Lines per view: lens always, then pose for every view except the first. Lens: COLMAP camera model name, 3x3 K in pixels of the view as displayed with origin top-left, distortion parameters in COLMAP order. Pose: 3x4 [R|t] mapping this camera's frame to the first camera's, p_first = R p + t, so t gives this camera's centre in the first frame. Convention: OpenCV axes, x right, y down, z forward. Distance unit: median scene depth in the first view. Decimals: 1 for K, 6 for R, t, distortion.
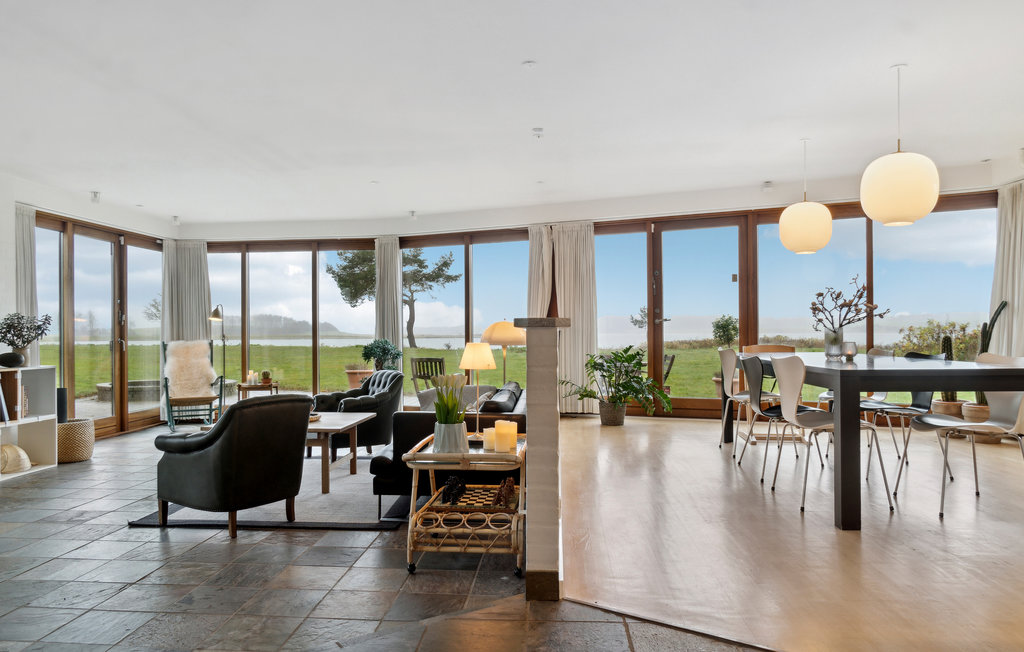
lens RADIAL K [[718.1, 0, 507.9], [0, 718.1, 349.7], [0, 0, 1]] dist [0.008367, 0.001952]
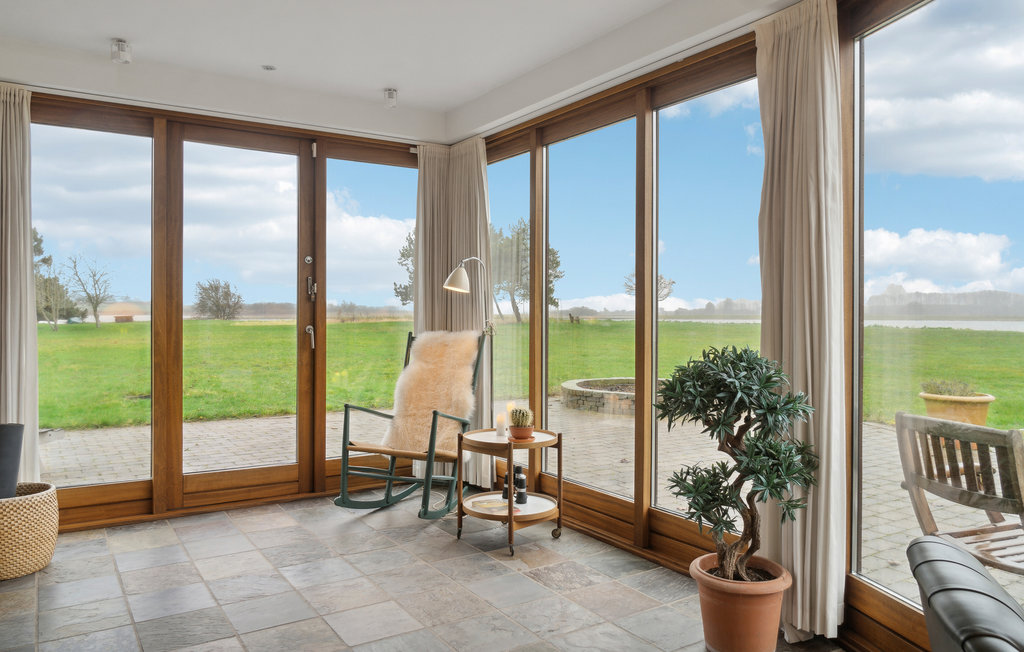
lens RADIAL K [[718.1, 0, 507.9], [0, 718.1, 349.7], [0, 0, 1]] dist [0.008367, 0.001952]
pose [[0.590883, 0.058299, -0.804648, 0.007277], [-0.030307, 0.998286, 0.050073, -0.020120], [0.806188, -0.005201, 0.591637, 0.539667]]
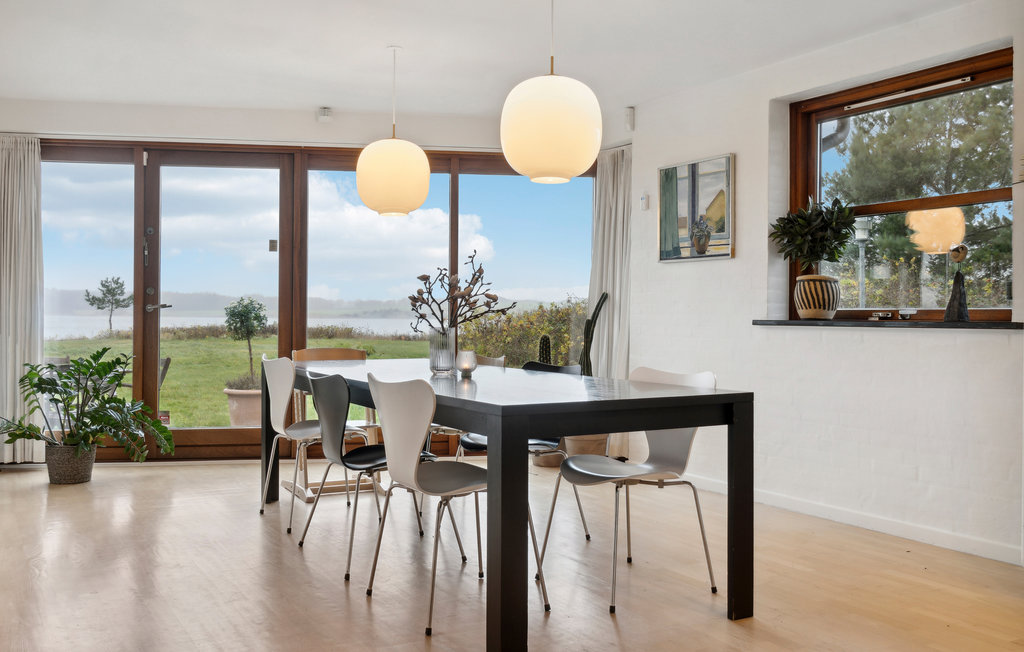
lens RADIAL K [[935.2, 0, 511.8], [0, 935.2, 307.5], [0, 0, 1]] dist [-0.001399, -0.001019]
pose [[0.825603, 0.018028, 0.563964, 0.009811], [0.000677, 0.999457, -0.032940, -0.013724], [-0.564251, 0.027577, 0.825142, 0.161956]]
